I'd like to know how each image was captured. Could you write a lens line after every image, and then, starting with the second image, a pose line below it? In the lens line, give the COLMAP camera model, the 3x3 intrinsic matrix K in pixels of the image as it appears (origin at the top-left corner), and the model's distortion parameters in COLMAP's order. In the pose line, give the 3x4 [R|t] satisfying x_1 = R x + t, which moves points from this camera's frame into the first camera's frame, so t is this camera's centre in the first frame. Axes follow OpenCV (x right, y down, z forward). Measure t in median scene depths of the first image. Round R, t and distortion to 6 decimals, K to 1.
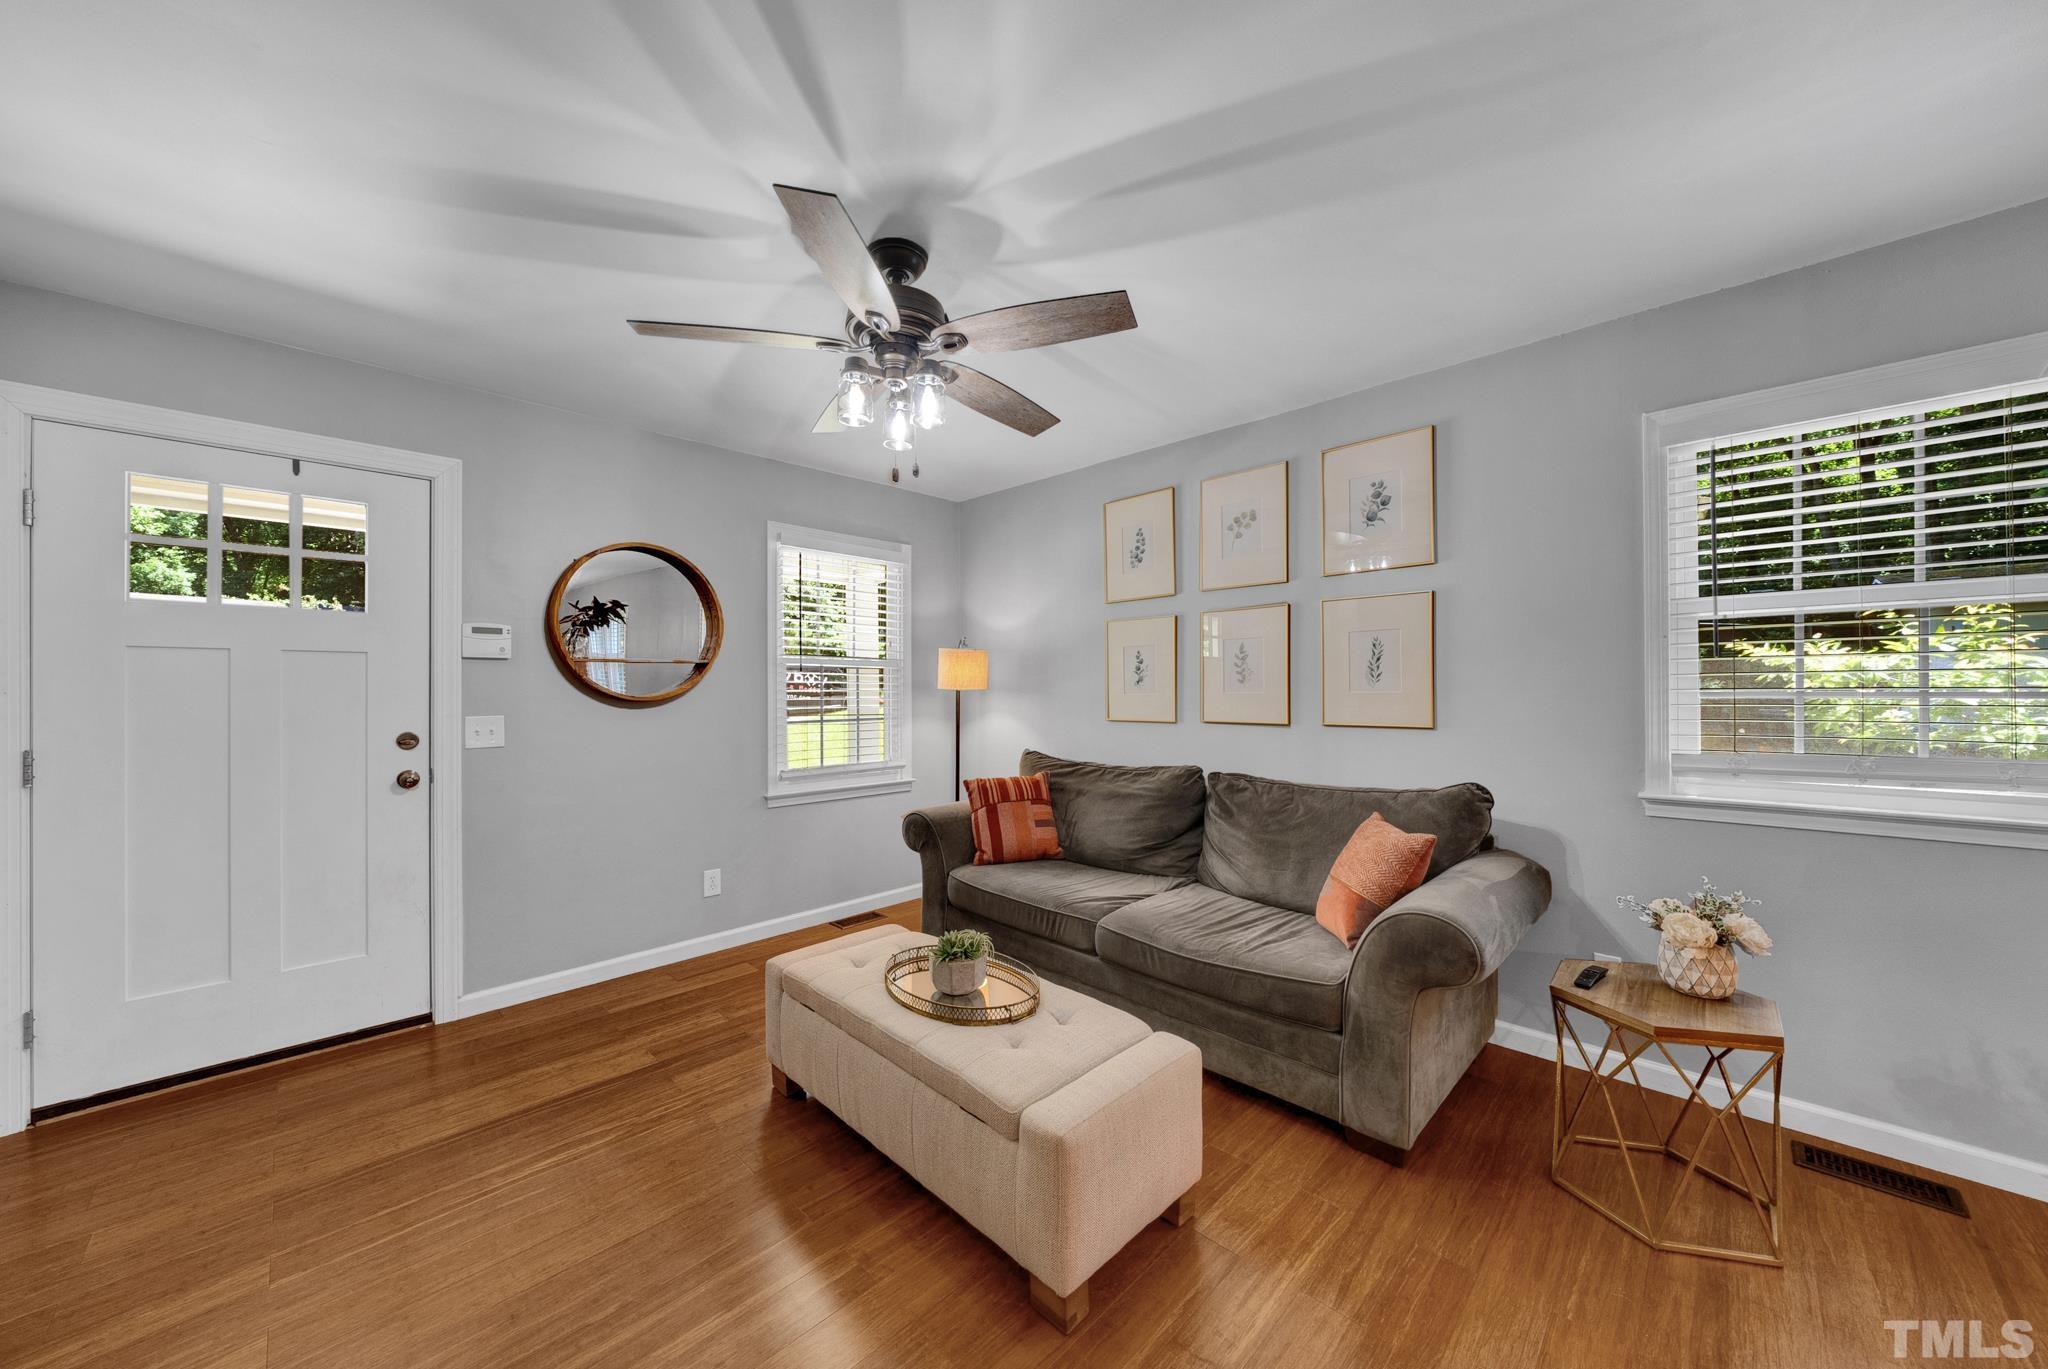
lens RADIAL K [[710.1, 0, 1022.9], [0, 710.1, 686.2], [0, 0, 1]] dist [-0.002162, -0.000043]
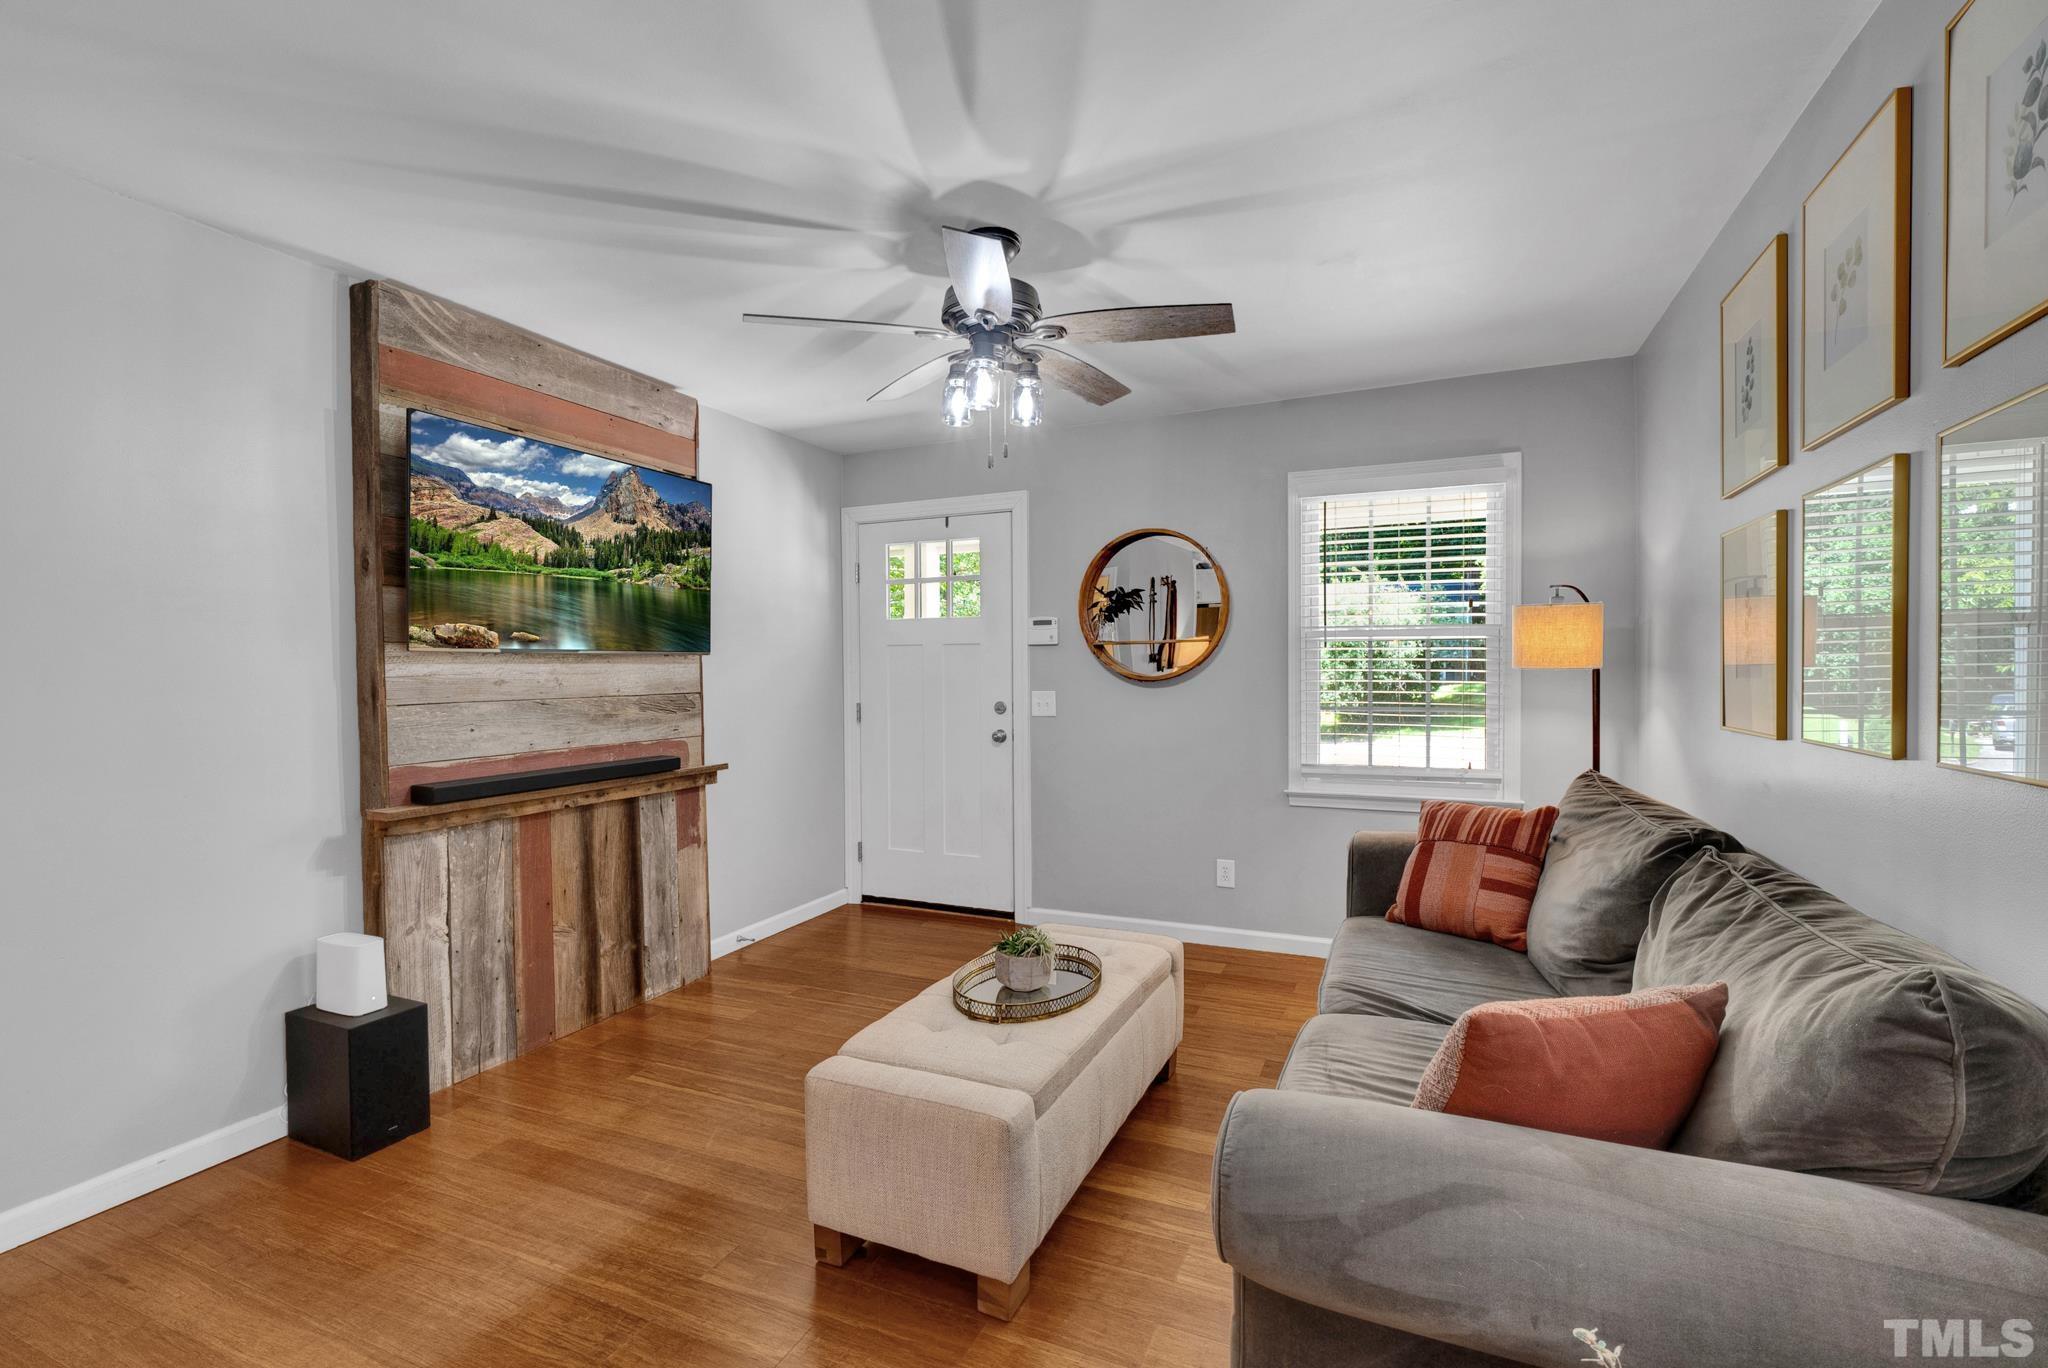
lens RADIAL K [[908.3, 0, 1027.4], [0, 908.3, 683.3], [0, 0, 1]] dist [0.005864, 0.000465]
pose [[0.364591, 0.015308, -0.931042, 0.720775], [0.008977, 0.999761, 0.019953, -0.004025], [0.931124, -0.015633, 0.364366, 0.388733]]
